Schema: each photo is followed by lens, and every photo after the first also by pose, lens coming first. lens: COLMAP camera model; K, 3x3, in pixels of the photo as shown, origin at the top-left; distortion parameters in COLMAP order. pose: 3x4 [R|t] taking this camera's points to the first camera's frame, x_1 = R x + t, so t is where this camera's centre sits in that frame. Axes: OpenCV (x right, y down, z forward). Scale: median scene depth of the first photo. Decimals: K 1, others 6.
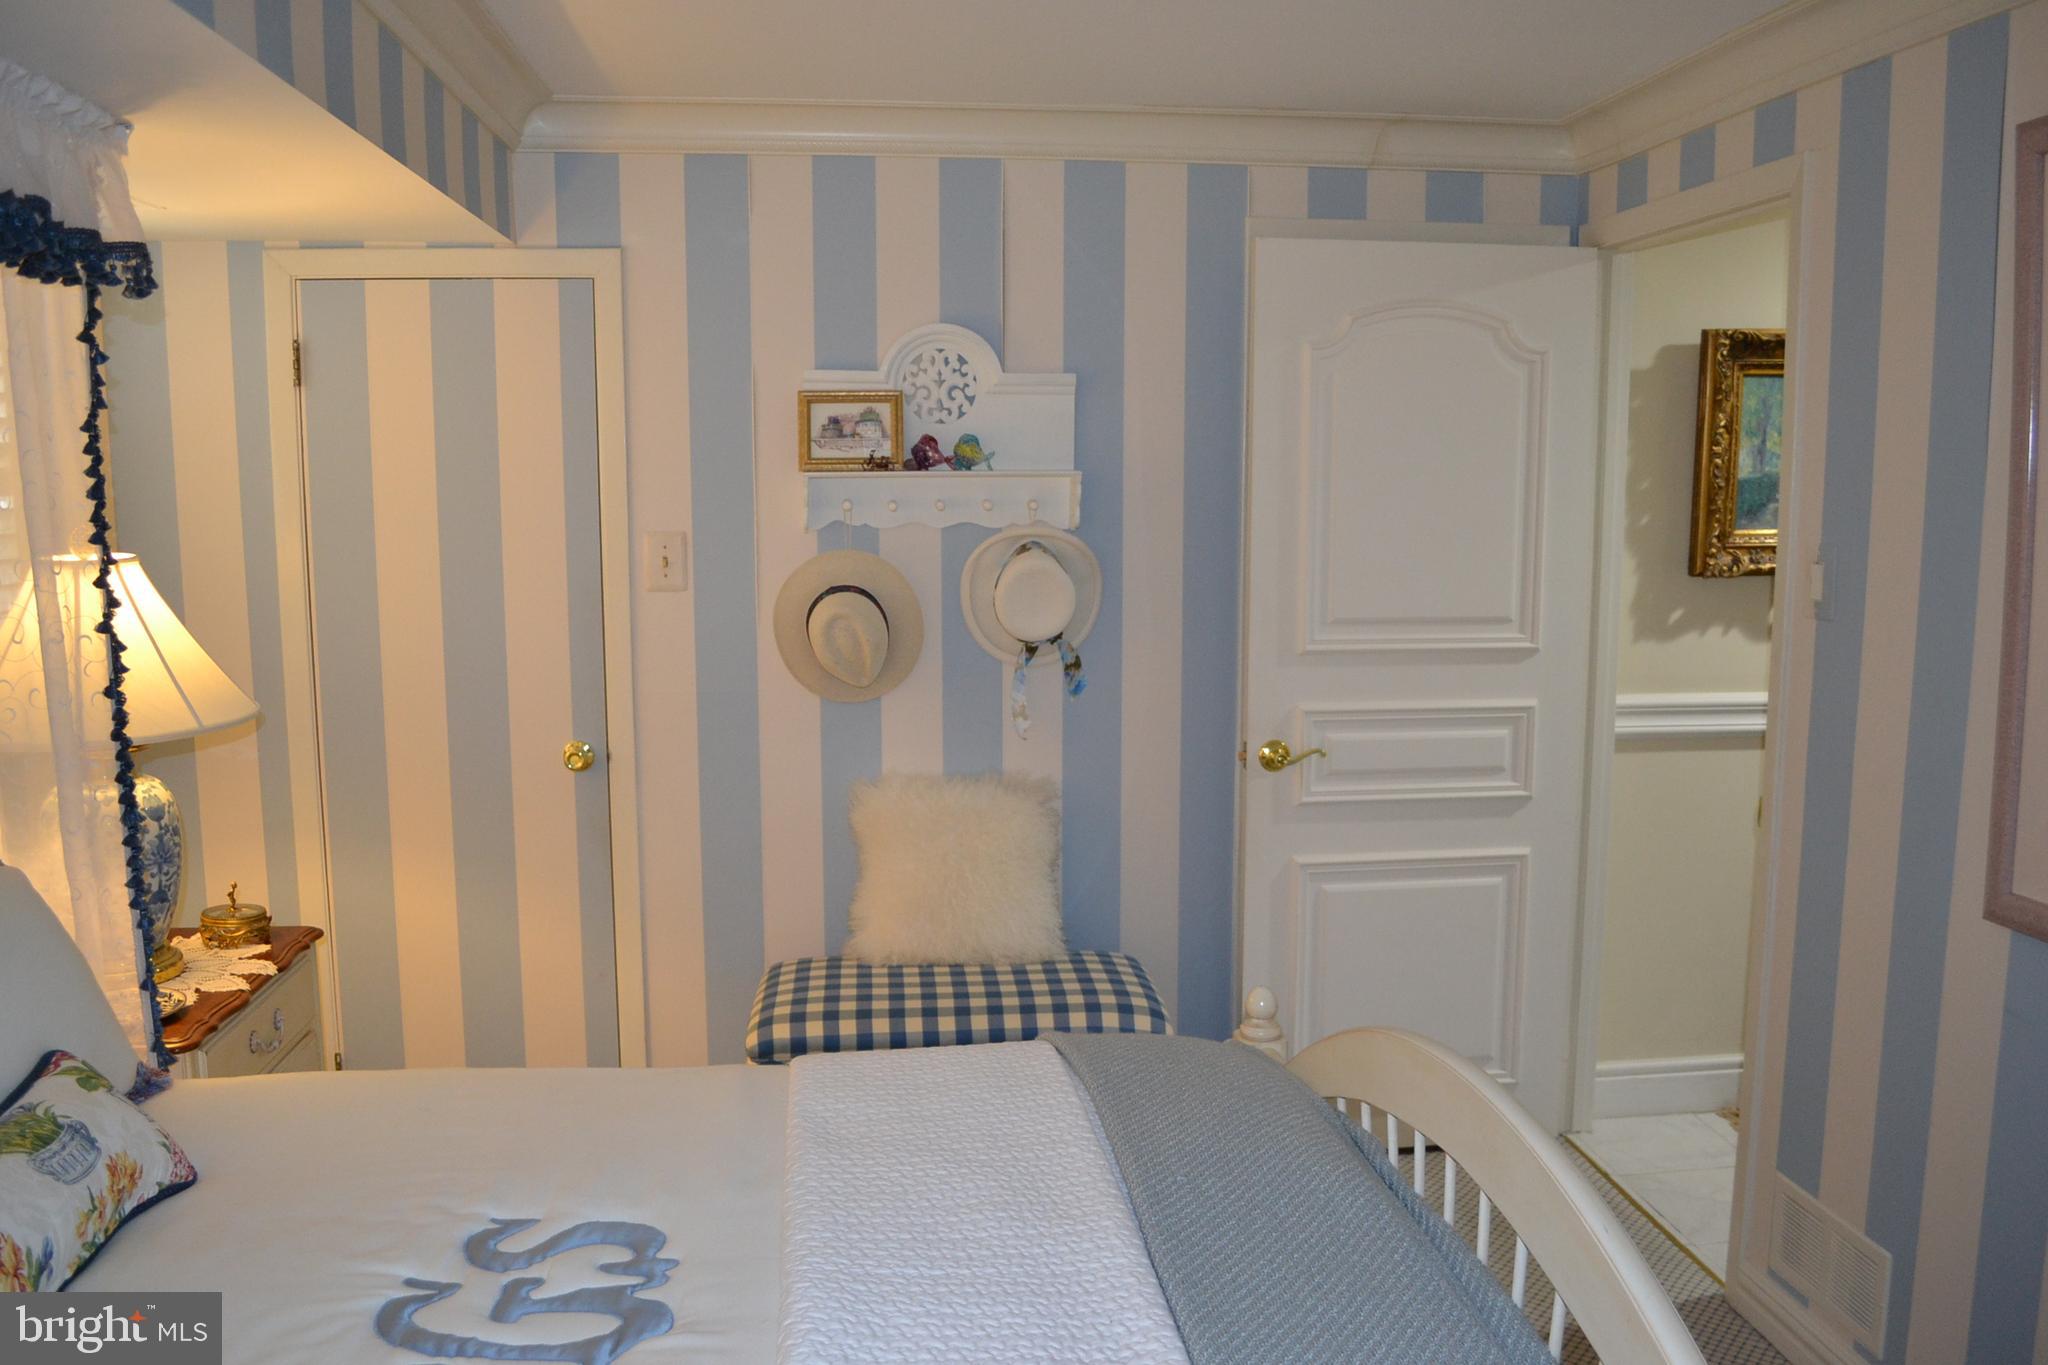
lens RADIAL K [[1625.7, 0, 1019.7], [0, 1625.7, 692.7], [0, 0, 1]] dist [-0.084690, 0.011840]
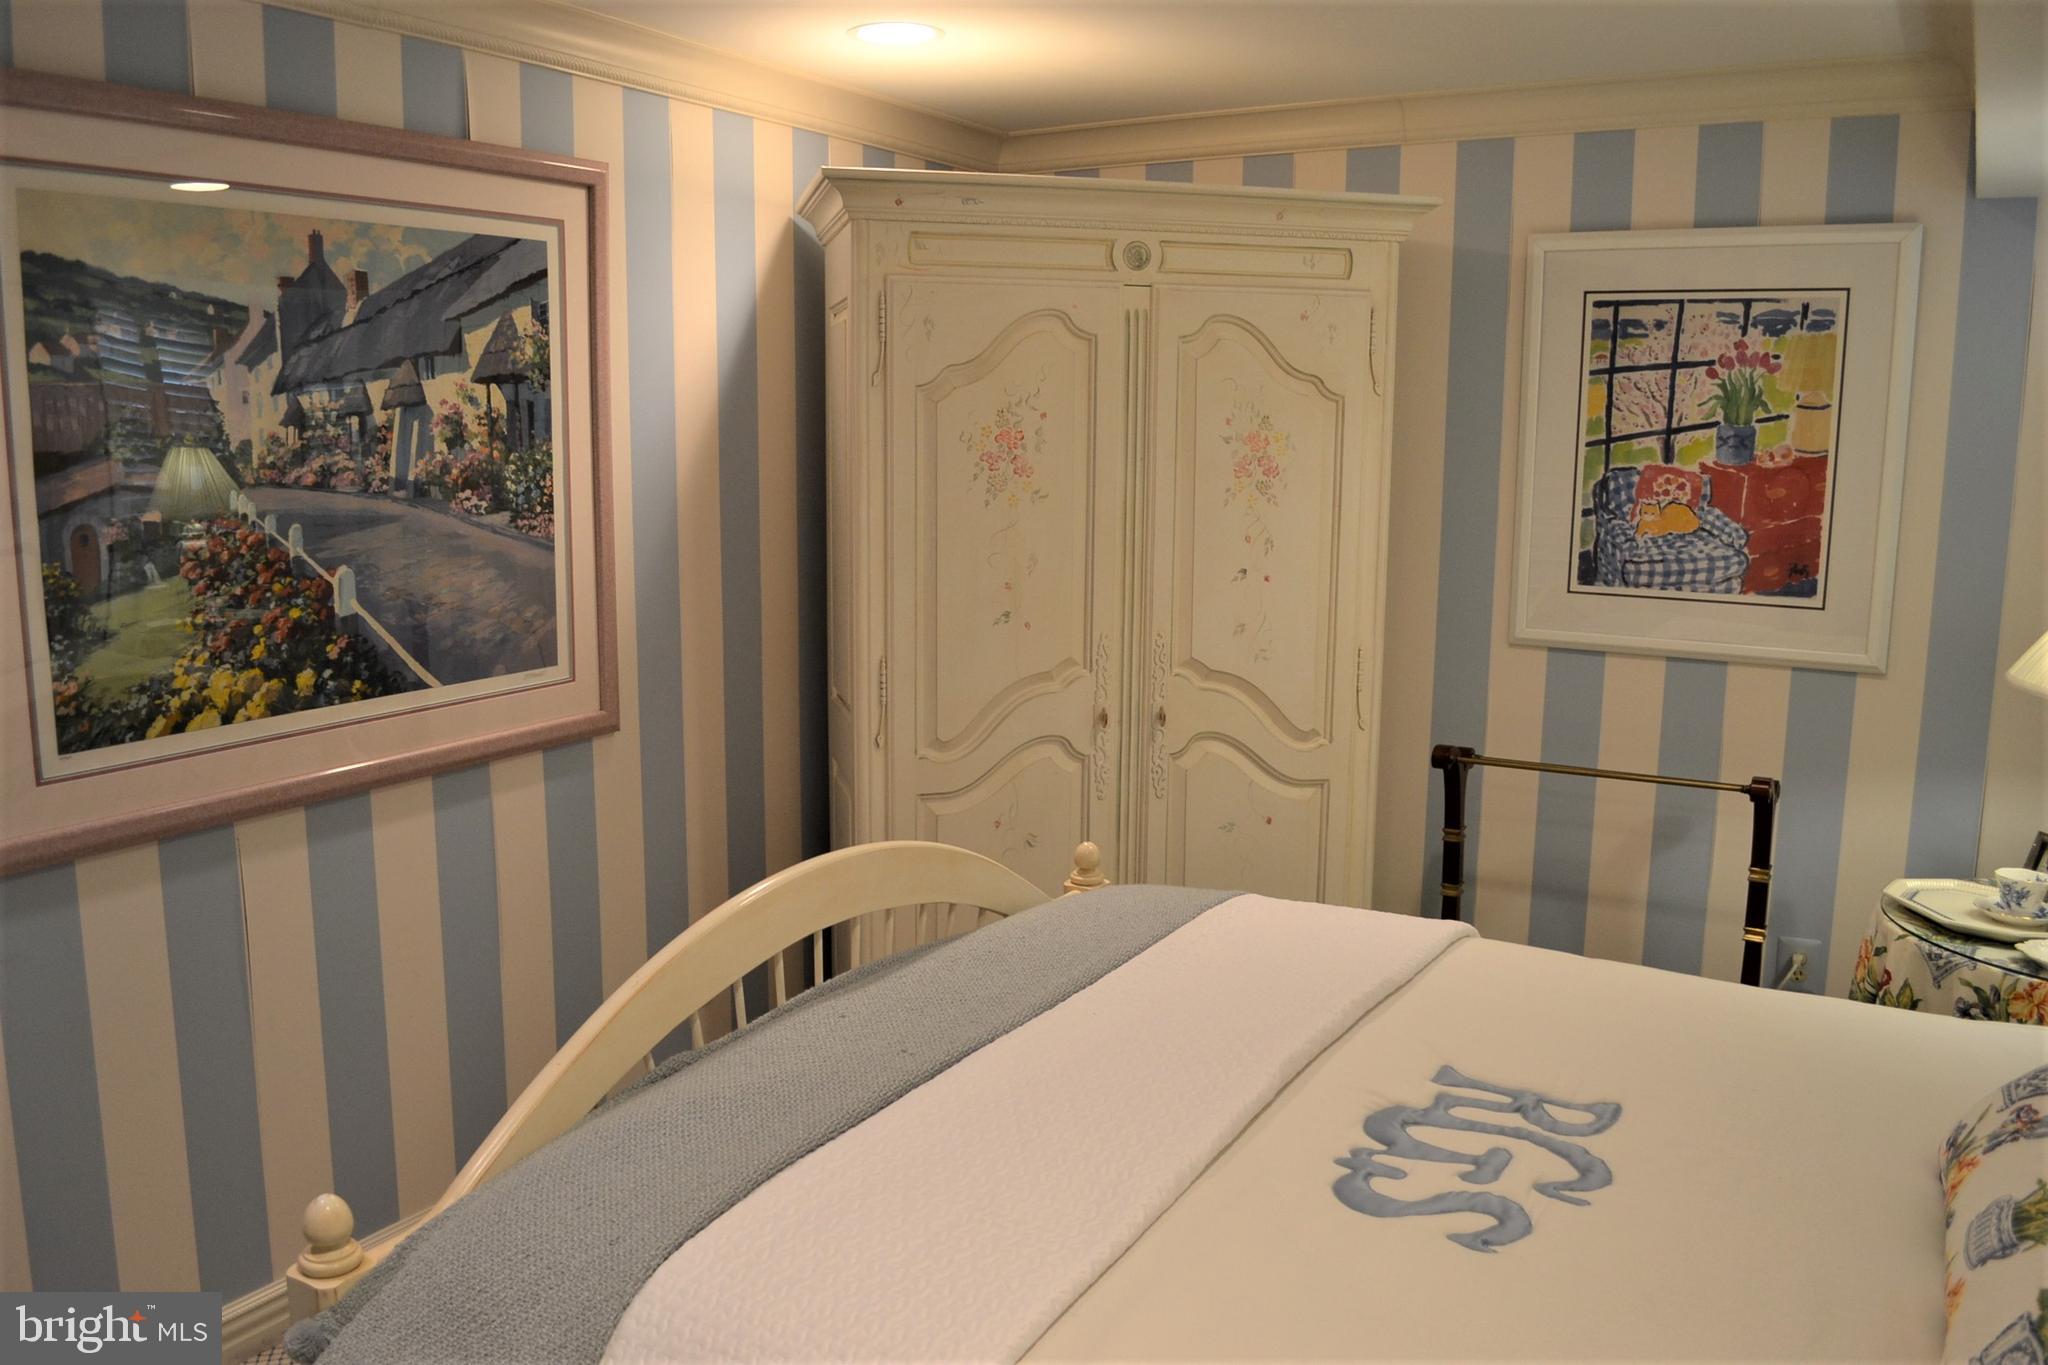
lens RADIAL K [[1625.7, 0, 1019.7], [0, 1625.7, 692.7], [0, 0, 1]] dist [-0.084690, 0.011840]
pose [[-0.802867, -0.100094, 0.587696, -0.657243], [0.075990, 0.960581, 0.267414, -0.252570], [-0.591296, 0.259357, -0.763612, 1.891486]]
